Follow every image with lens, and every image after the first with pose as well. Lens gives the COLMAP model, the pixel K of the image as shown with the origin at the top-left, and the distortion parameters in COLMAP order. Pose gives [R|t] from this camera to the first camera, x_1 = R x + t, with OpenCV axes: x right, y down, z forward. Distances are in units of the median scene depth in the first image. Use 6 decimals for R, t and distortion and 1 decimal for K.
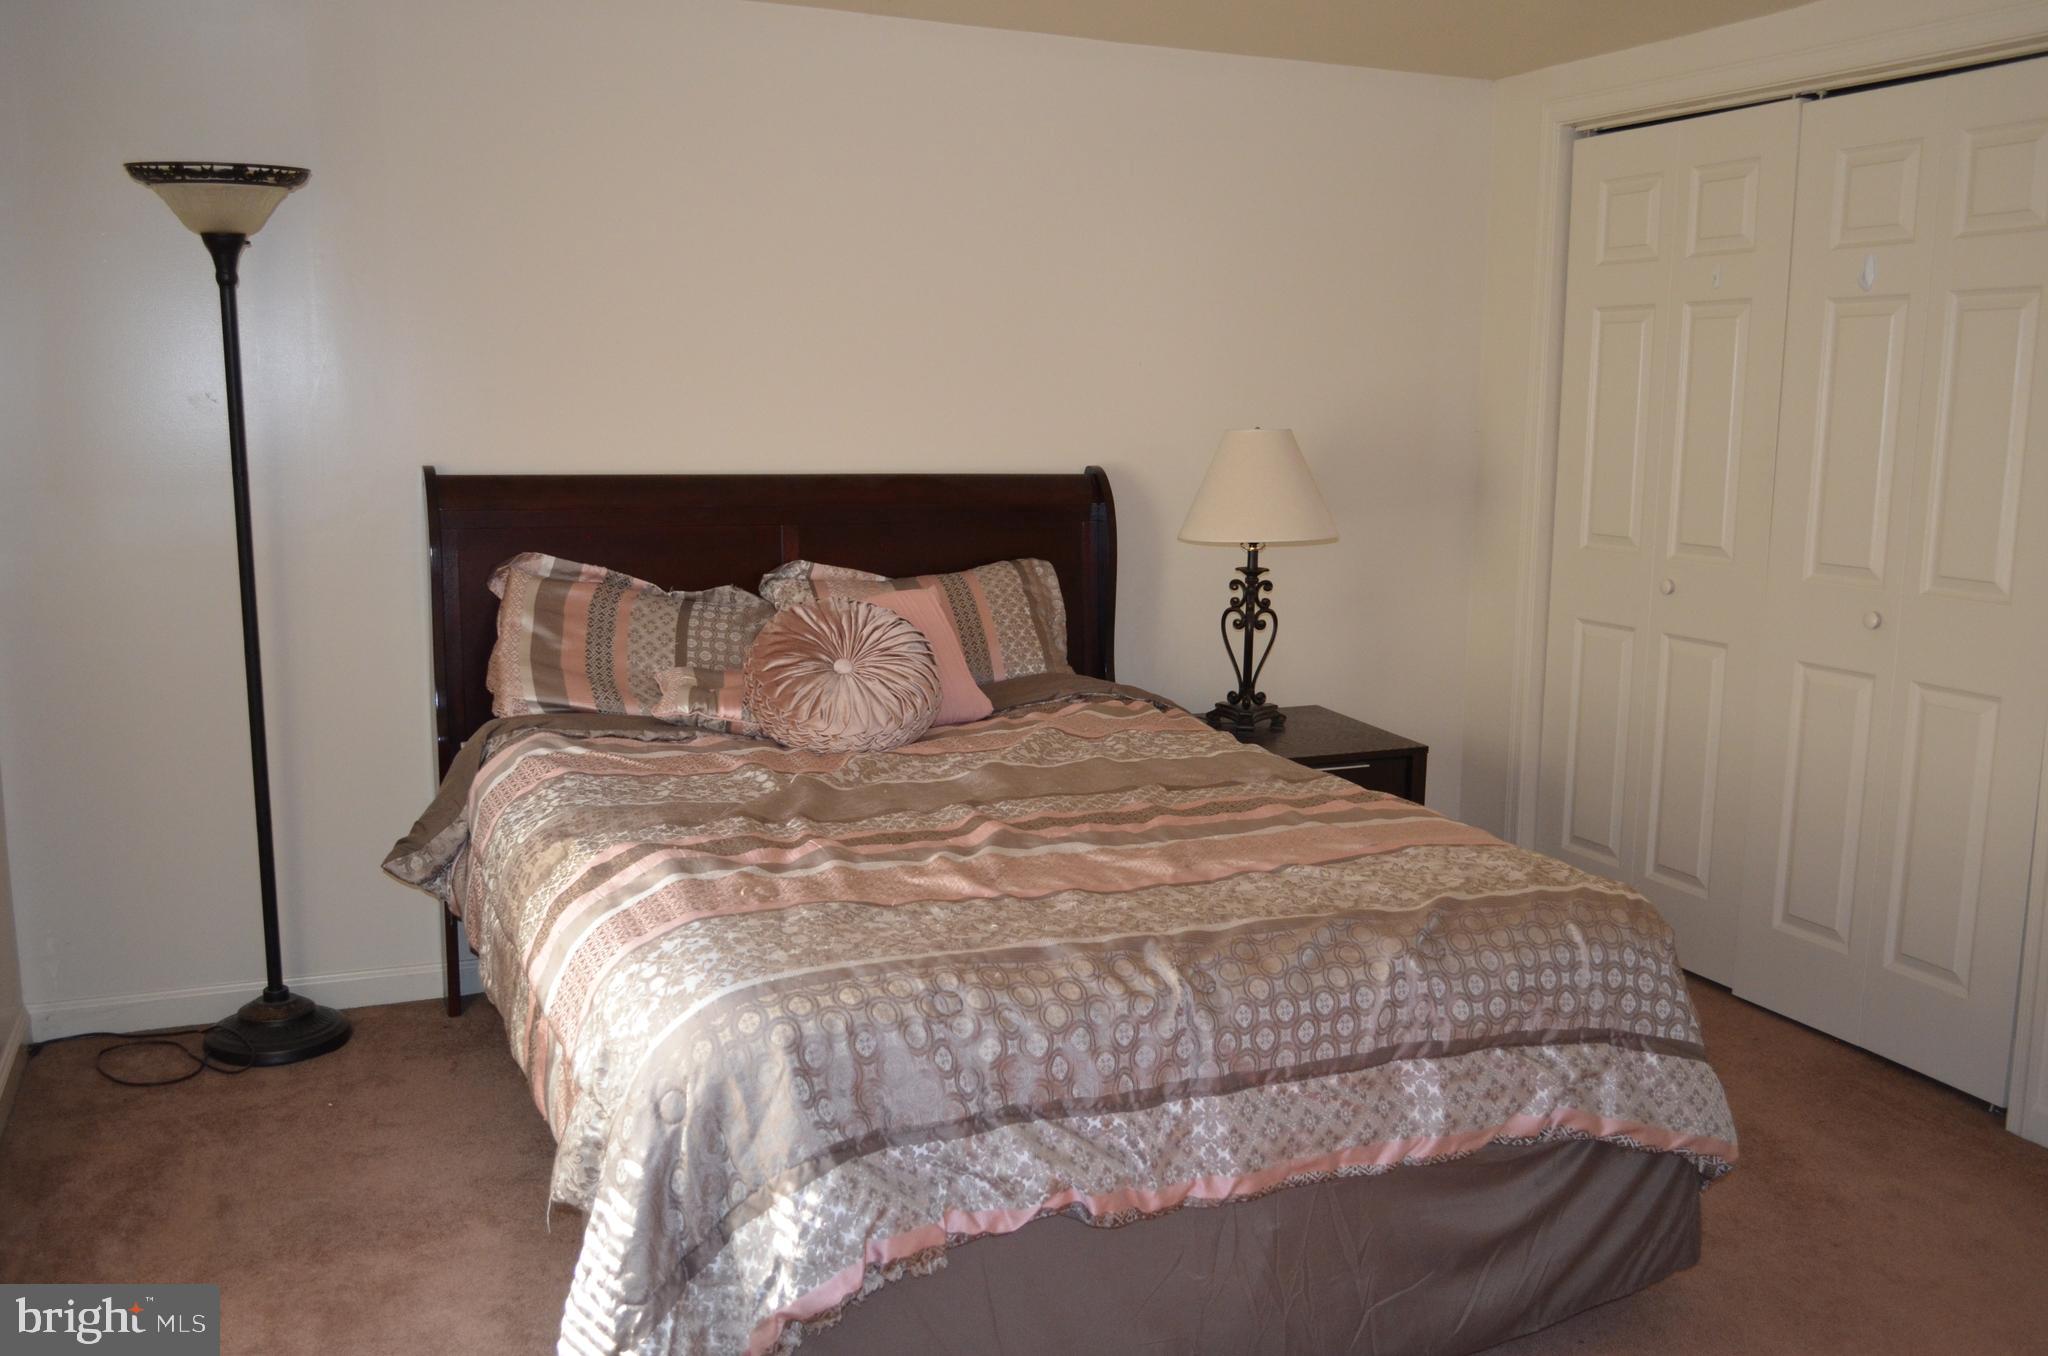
lens RADIAL K [[1815.4, 0, 1026.0], [0, 1815.4, 685.3], [0, 0, 1]] dist [-0.050156, 0.026107]
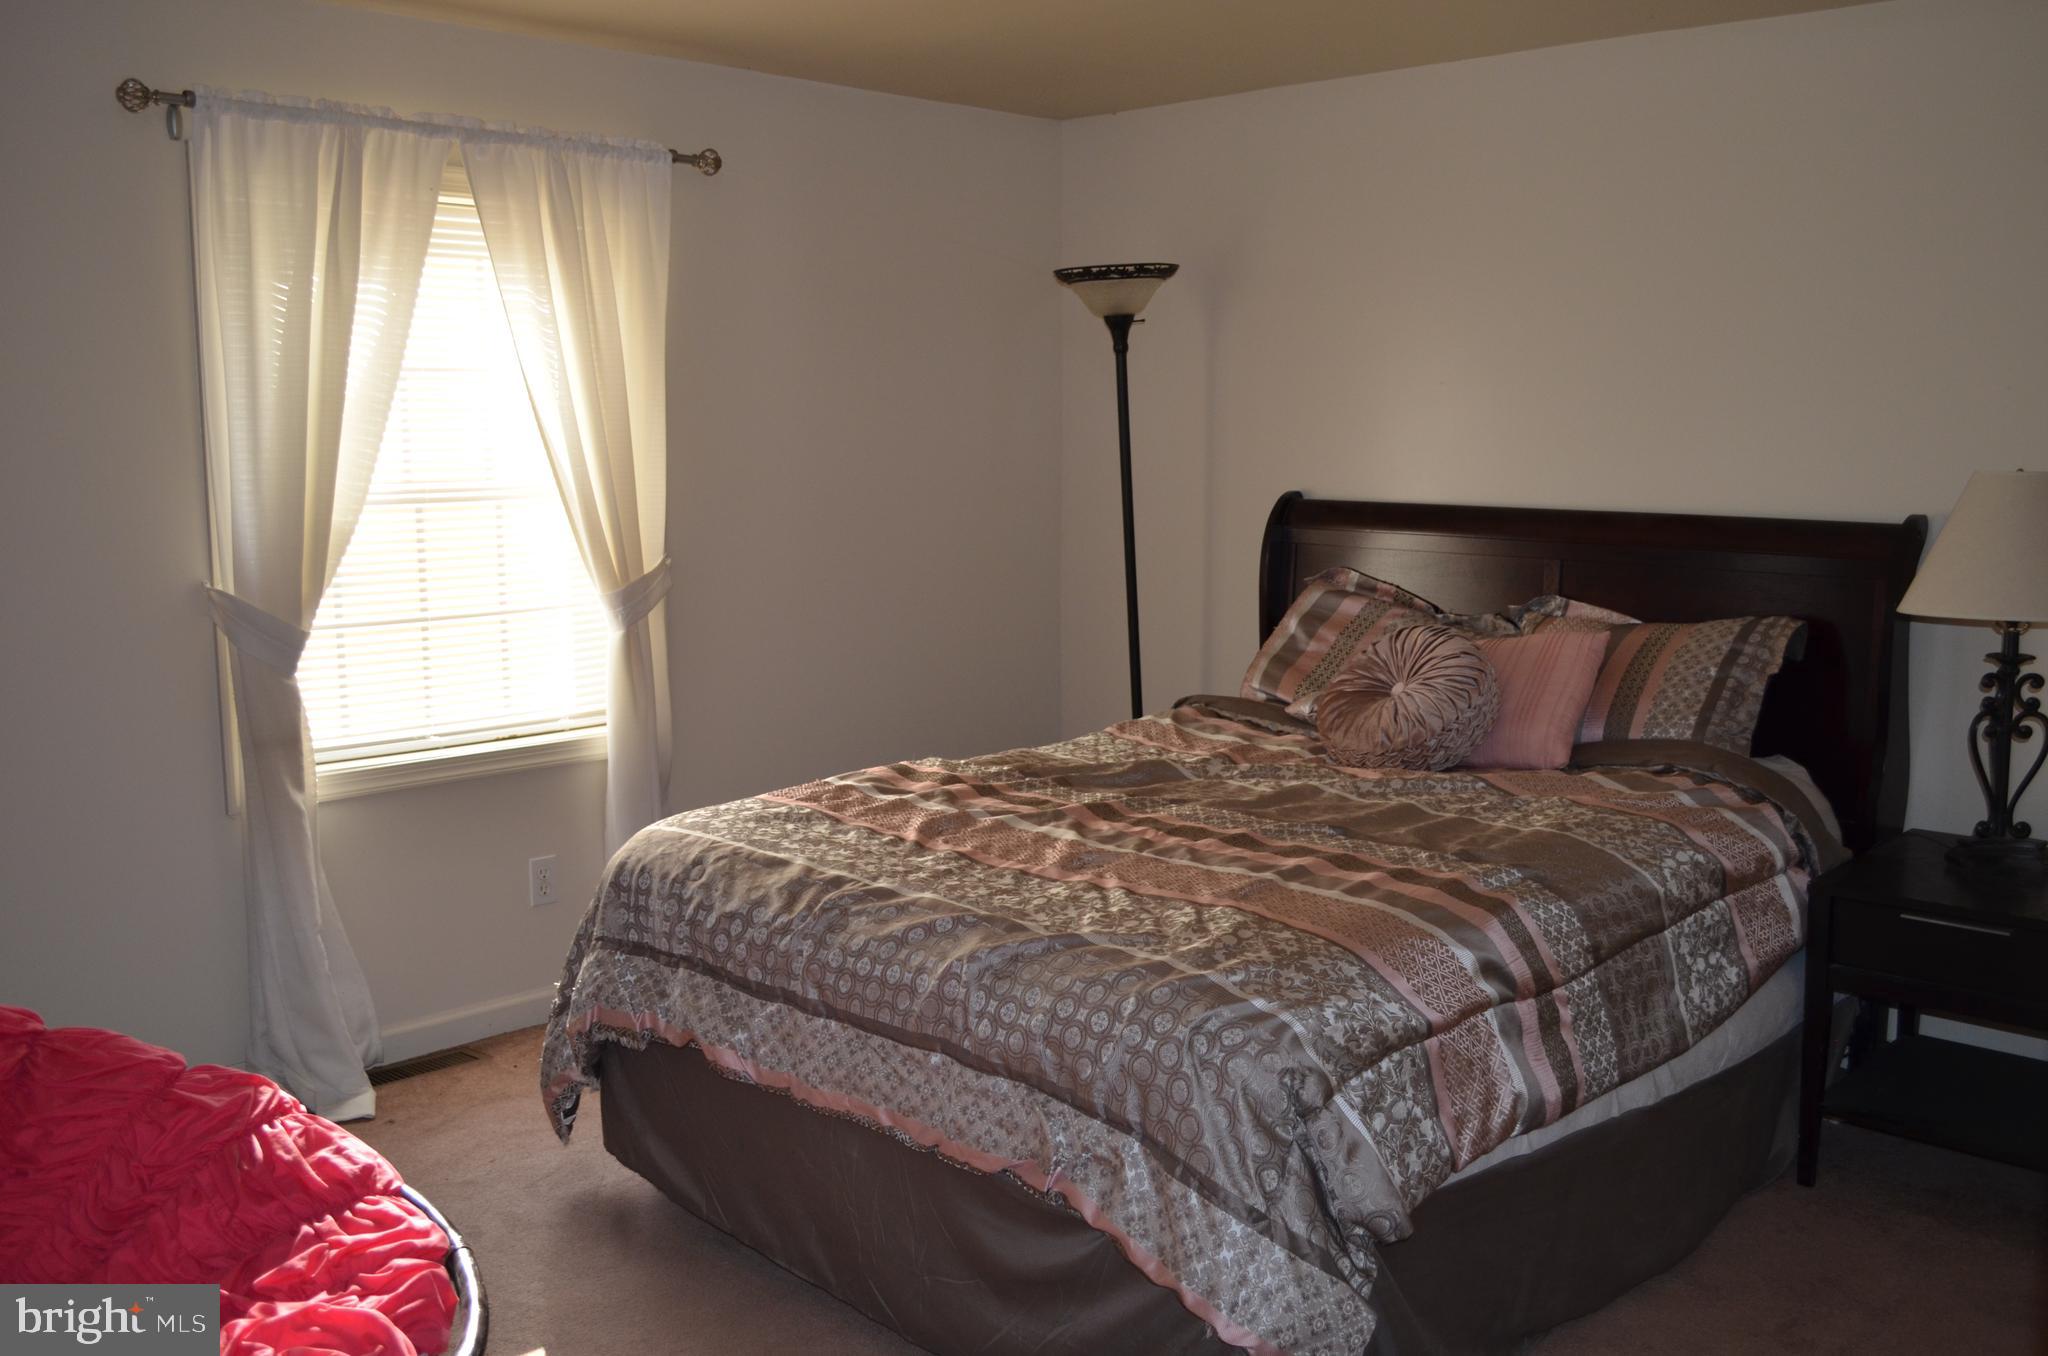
lens RADIAL K [[1815.4, 0, 1027.2], [0, 1815.4, 674.3], [0, 0, 1]] dist [-0.050156, 0.026107]
pose [[0.391999, 0.113201, -0.912975, 0.788961], [-0.136609, 0.988561, 0.063918, -0.059245], [0.909766, 0.099665, 0.402979, 0.399551]]
